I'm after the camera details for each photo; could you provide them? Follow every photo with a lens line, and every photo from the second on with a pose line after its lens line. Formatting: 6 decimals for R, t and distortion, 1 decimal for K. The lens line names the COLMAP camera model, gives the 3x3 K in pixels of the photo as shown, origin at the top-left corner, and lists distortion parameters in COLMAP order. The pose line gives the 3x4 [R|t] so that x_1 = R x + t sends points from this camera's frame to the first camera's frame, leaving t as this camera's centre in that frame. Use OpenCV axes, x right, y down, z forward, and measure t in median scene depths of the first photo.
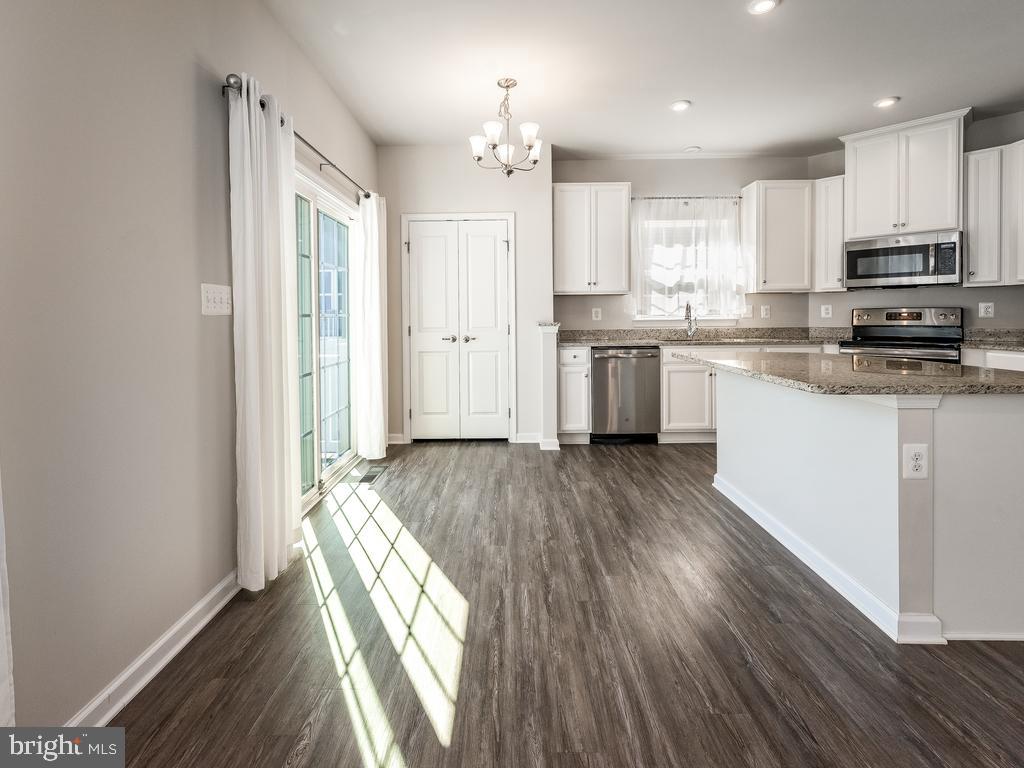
lens RADIAL K [[469.8, 0, 512.0], [0, 469.8, 384.0], [0, 0, 1]] dist [0.014051, 0.000163]
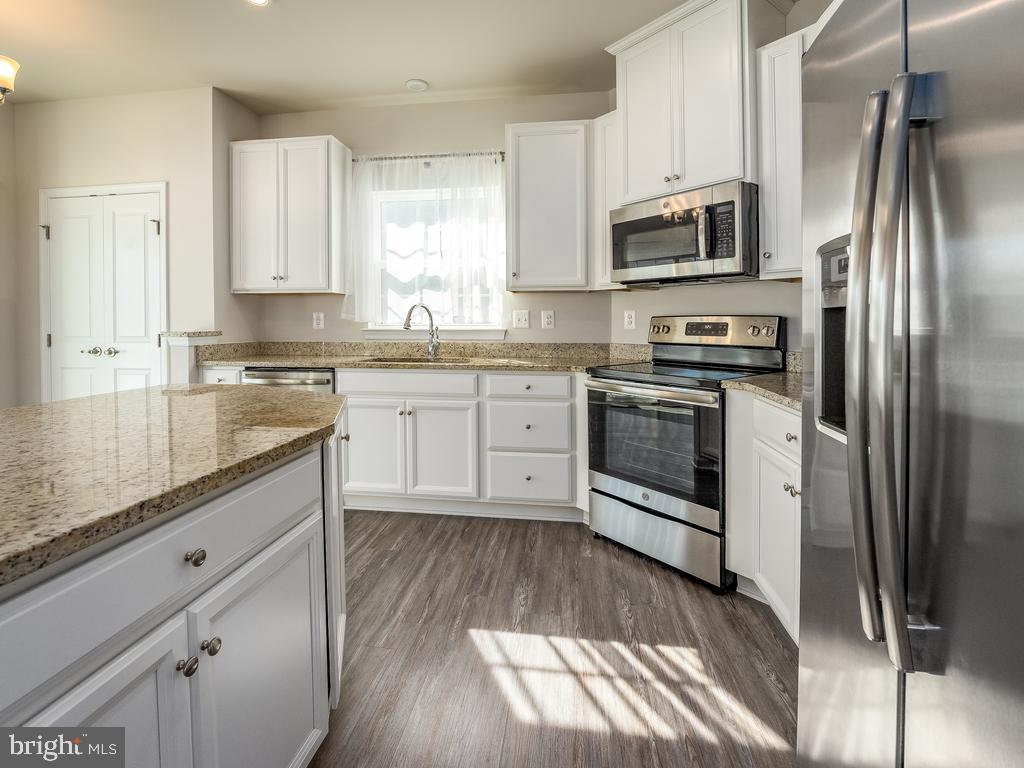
lens RADIAL K [[496.7, 0, 512.0], [0, 496.7, 384.0], [0, 0, 1]] dist [0.002377, 0.000095]
pose [[0.985456, 0.030518, -0.167169, 0.657535], [-0.034108, 0.999244, -0.018644, -0.049764], [0.166473, 0.024074, 0.985752, 0.316678]]
